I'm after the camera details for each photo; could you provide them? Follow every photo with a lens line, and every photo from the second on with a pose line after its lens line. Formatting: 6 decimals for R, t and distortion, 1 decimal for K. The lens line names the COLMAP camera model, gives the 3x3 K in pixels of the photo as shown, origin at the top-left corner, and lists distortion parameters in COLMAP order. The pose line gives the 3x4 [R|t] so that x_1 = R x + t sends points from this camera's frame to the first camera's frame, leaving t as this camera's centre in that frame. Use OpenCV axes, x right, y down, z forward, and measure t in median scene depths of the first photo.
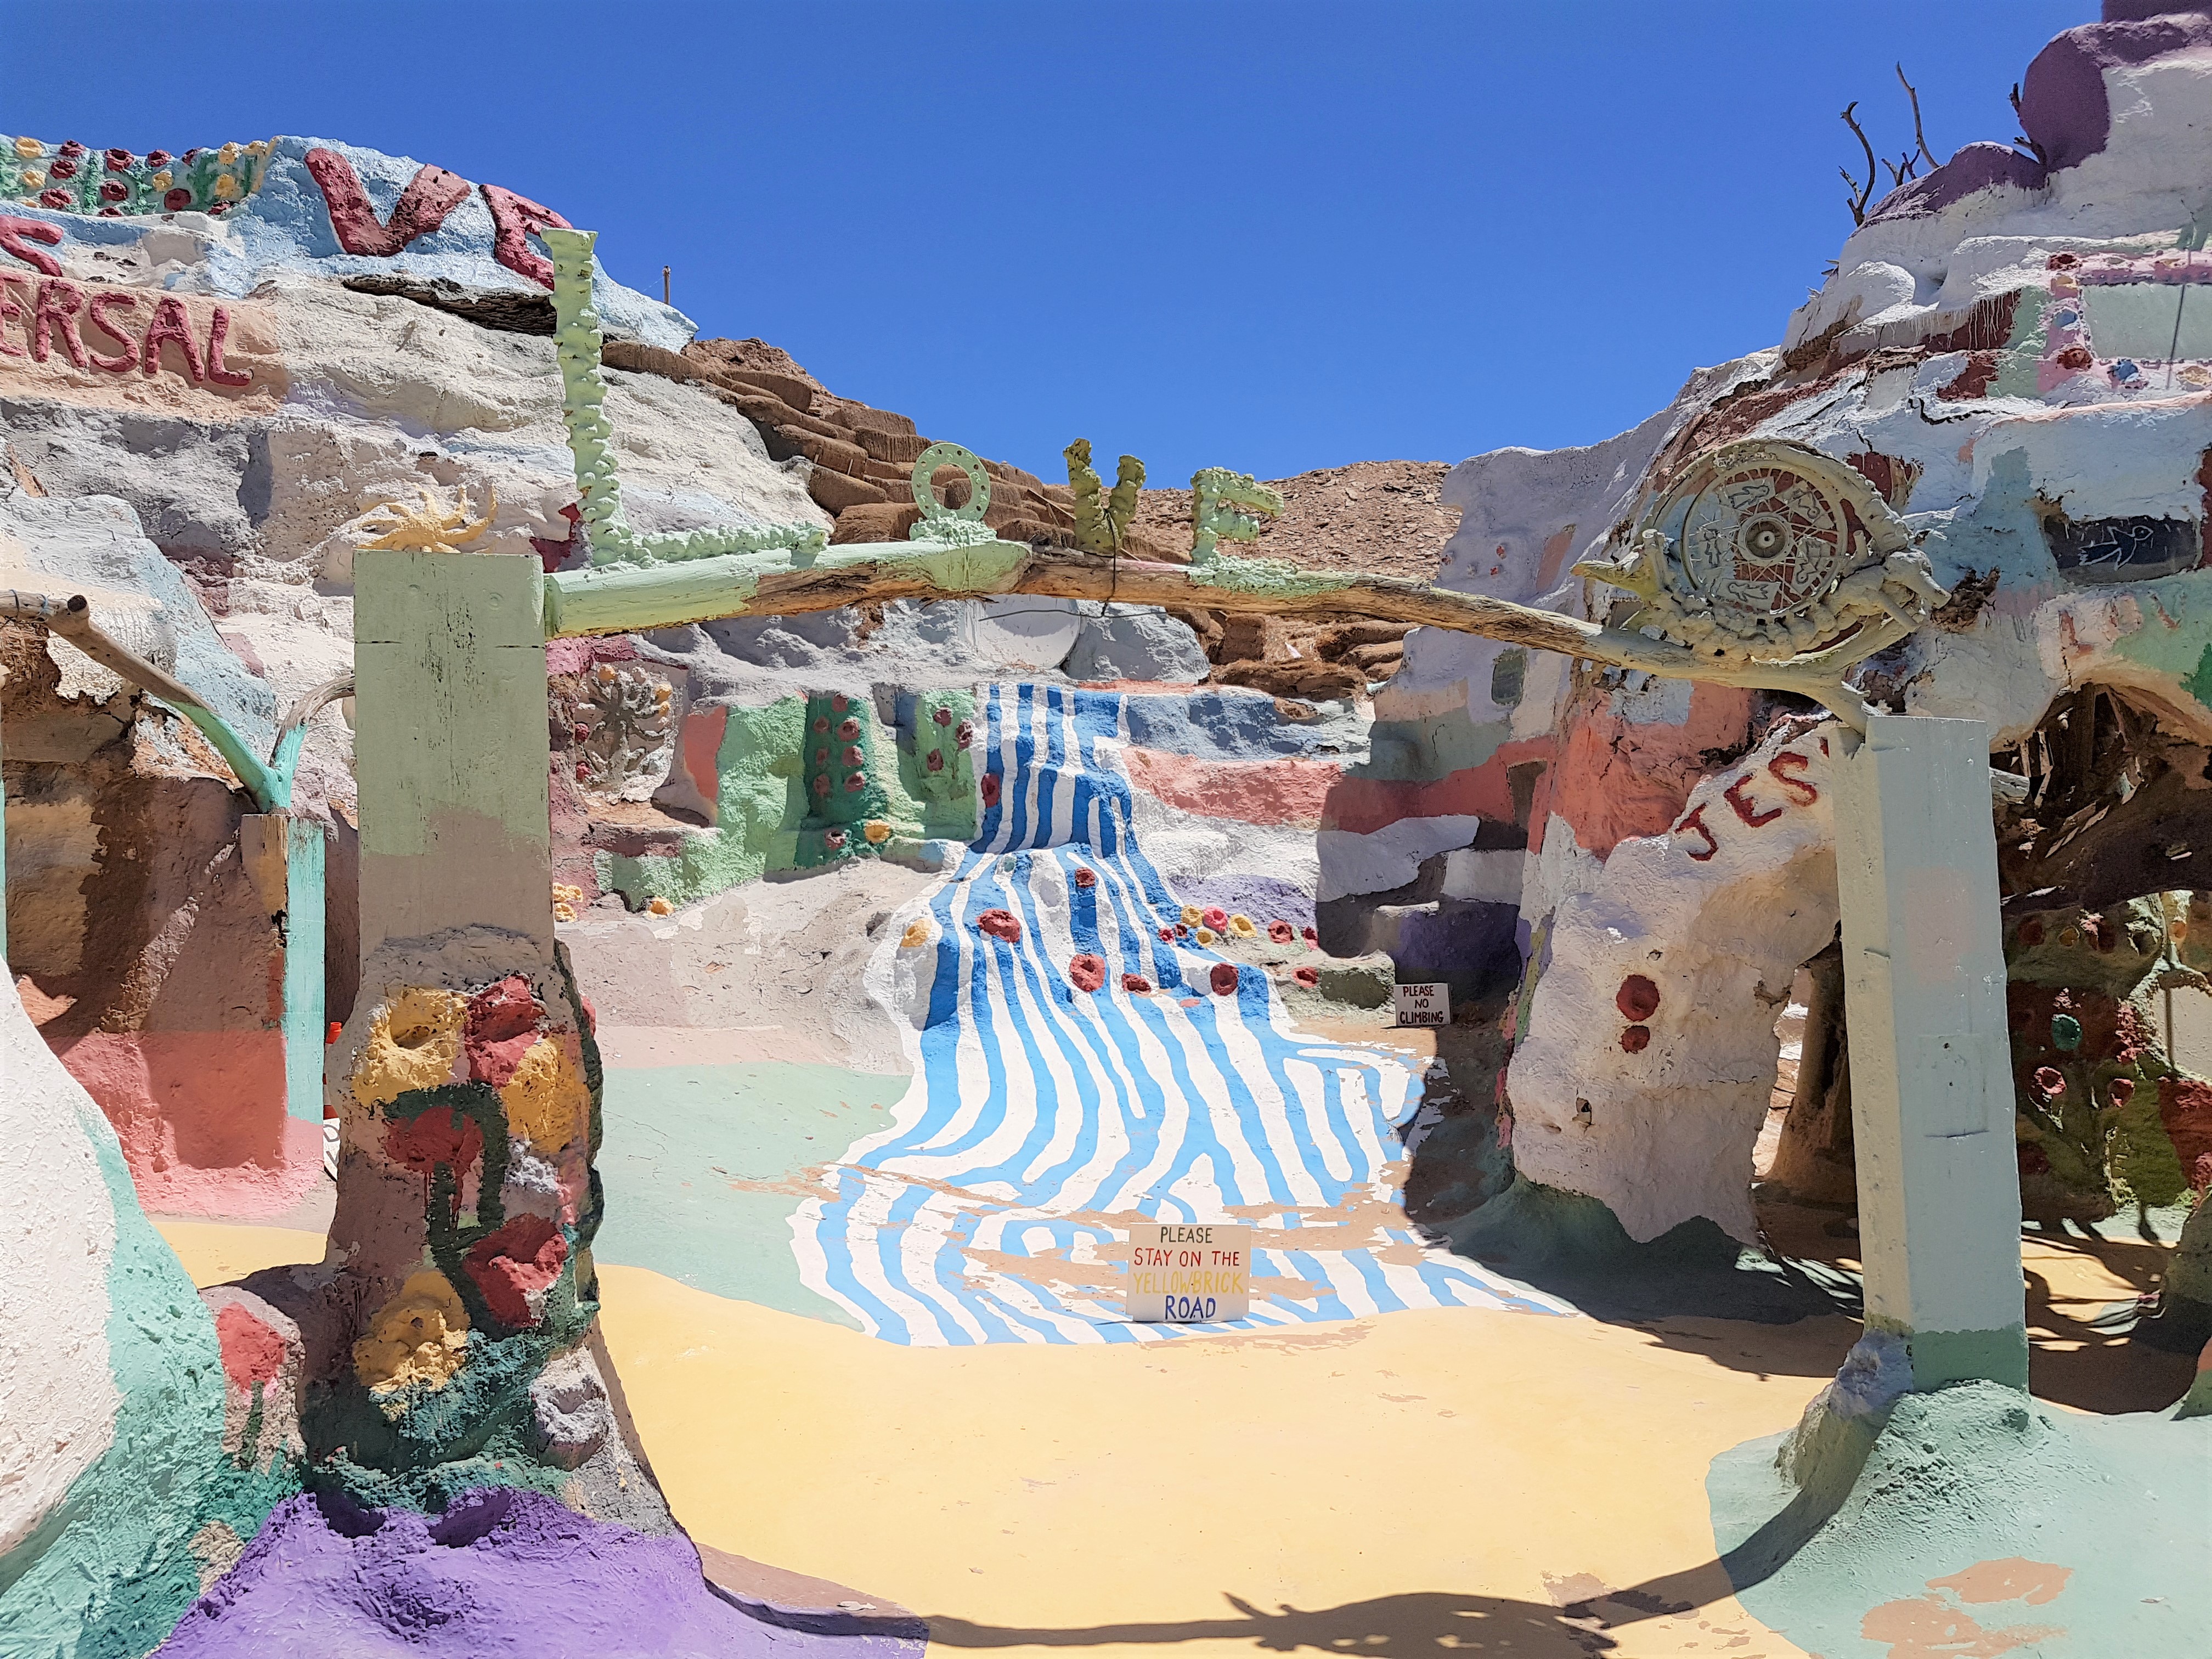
lens RADIAL K [[1689.6, 0, 1106.0], [0, 1689.6, 828.2], [0, 0, 1]] dist [0.015693, -0.010979]
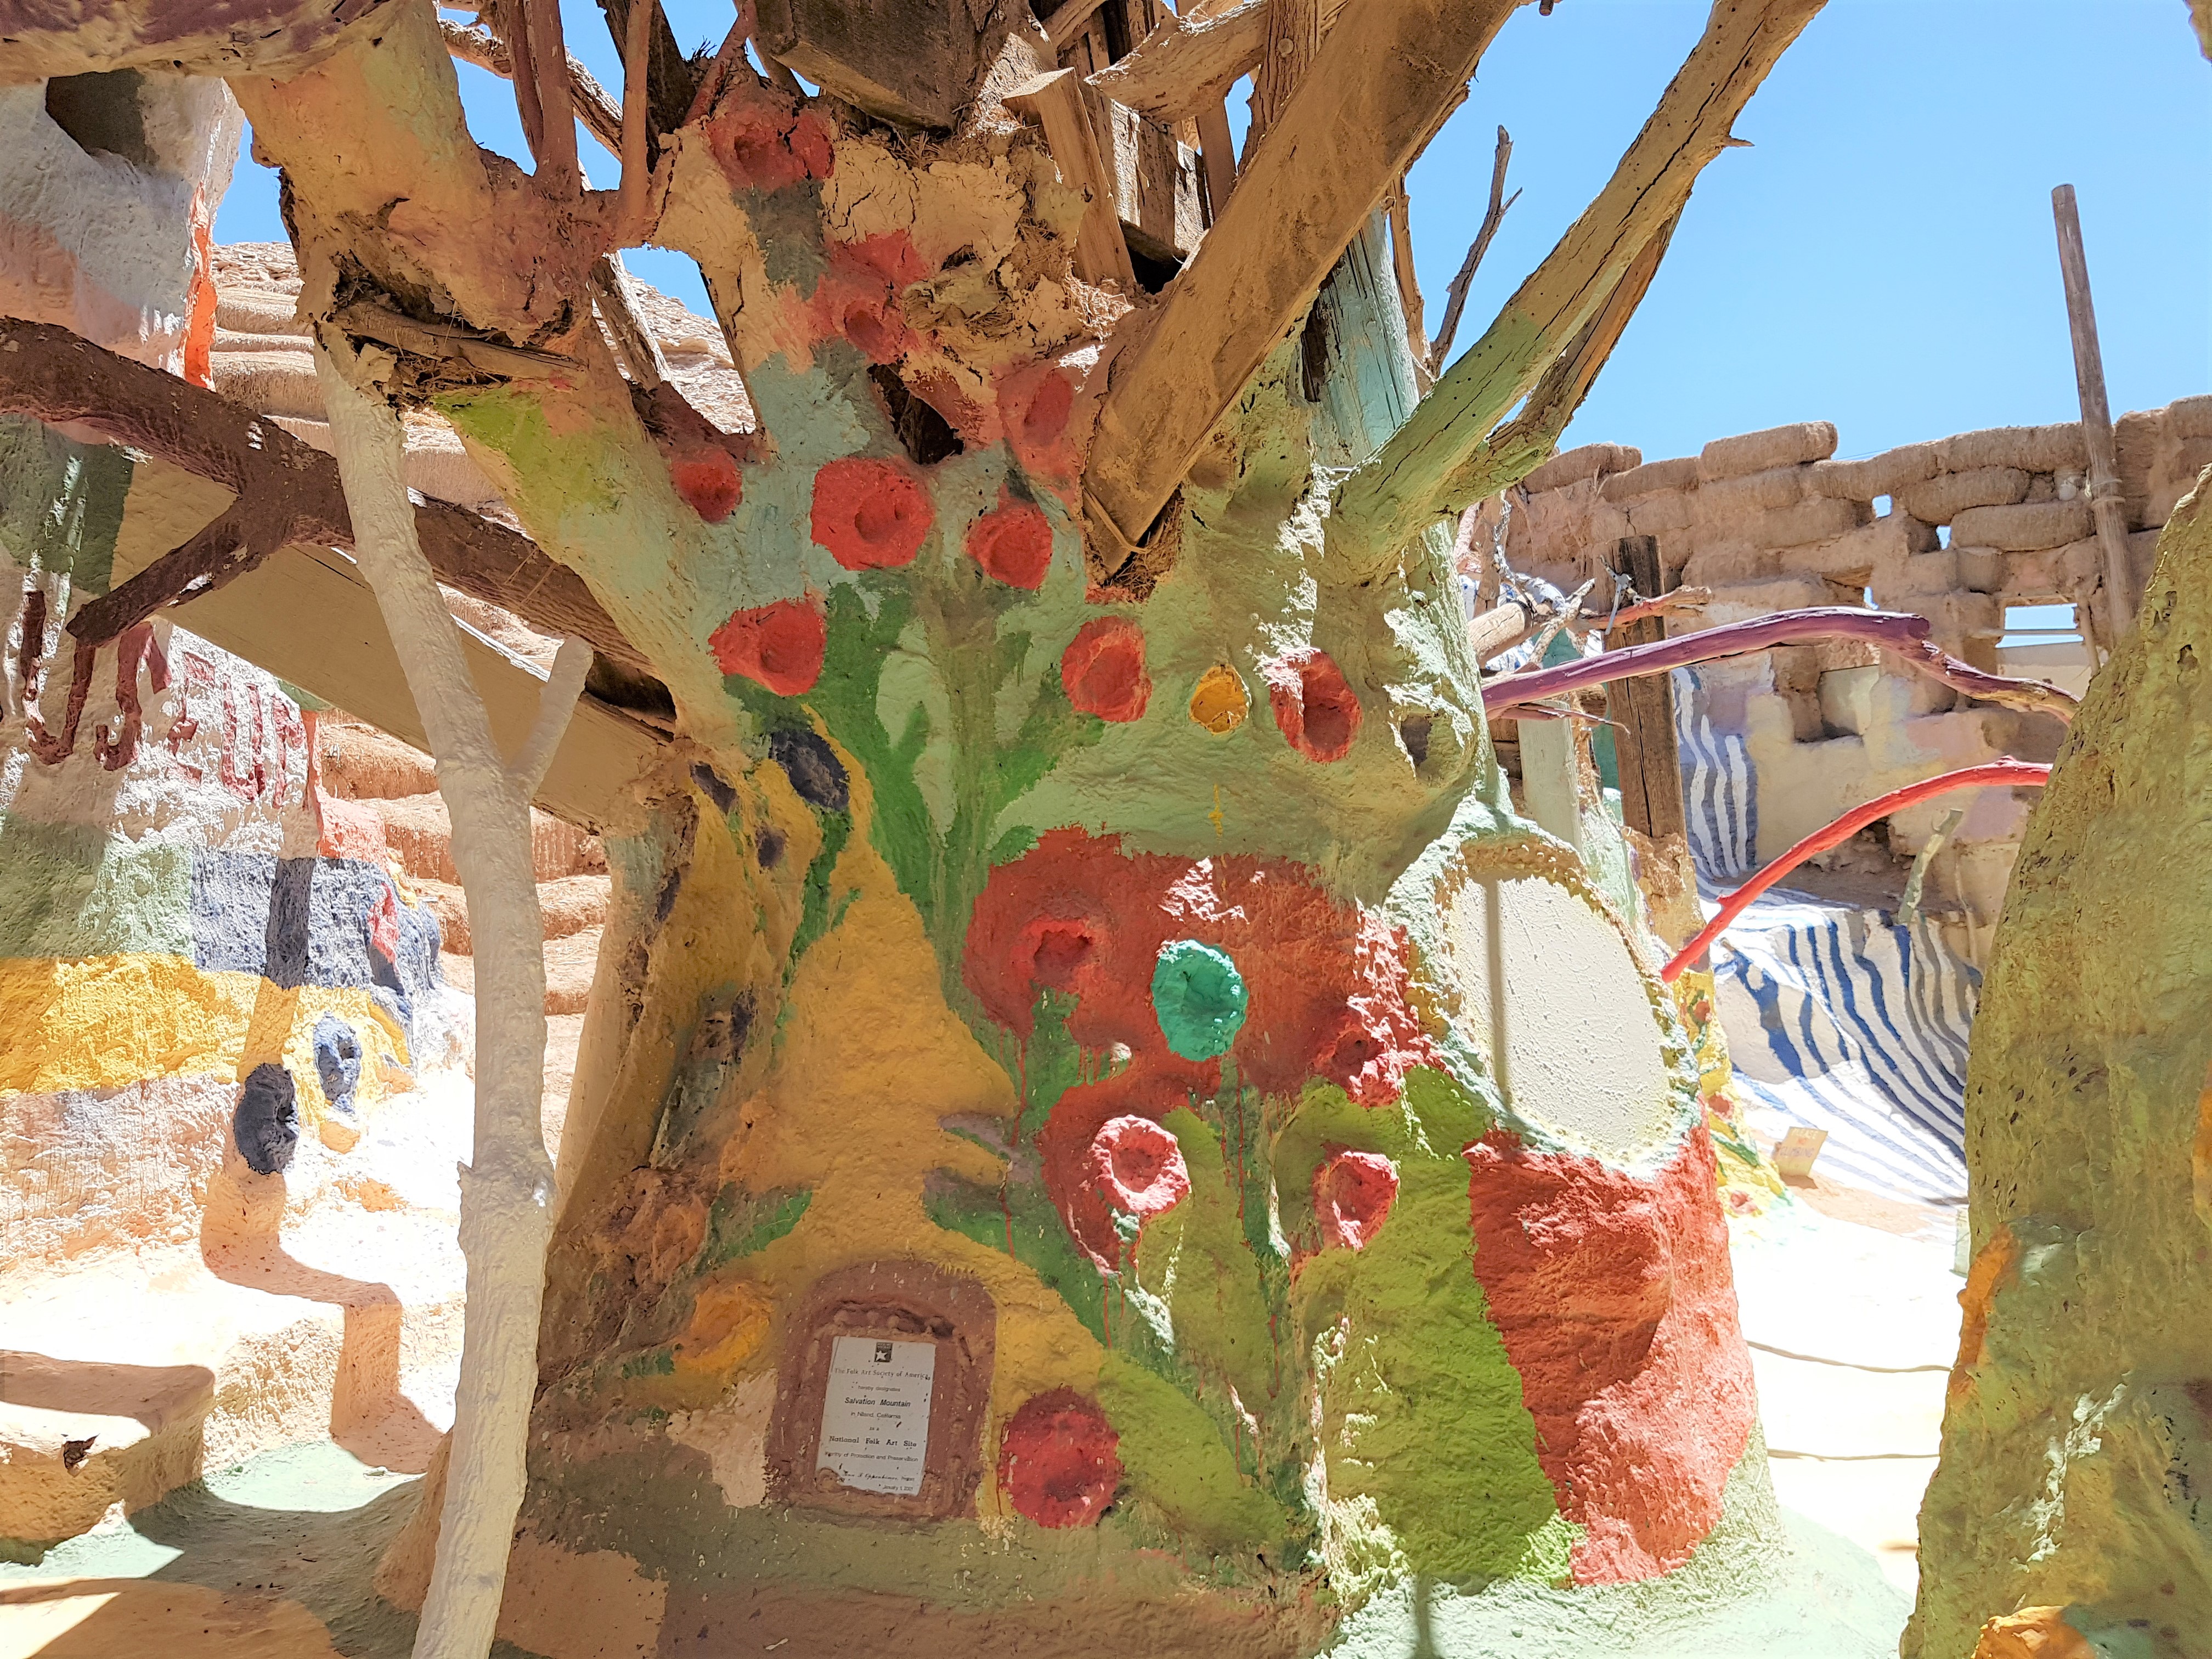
lens RADIAL K [[1689.6, 0, 1104.6], [0, 1689.6, 831.1], [0, 0, 1]] dist [0.015693, -0.010979]
pose [[0.937816, 0.045422, 0.344147, 0.447757], [-0.015918, 0.995986, -0.088078, 0.117386], [-0.346767, 0.077122, 0.934775, 0.728165]]
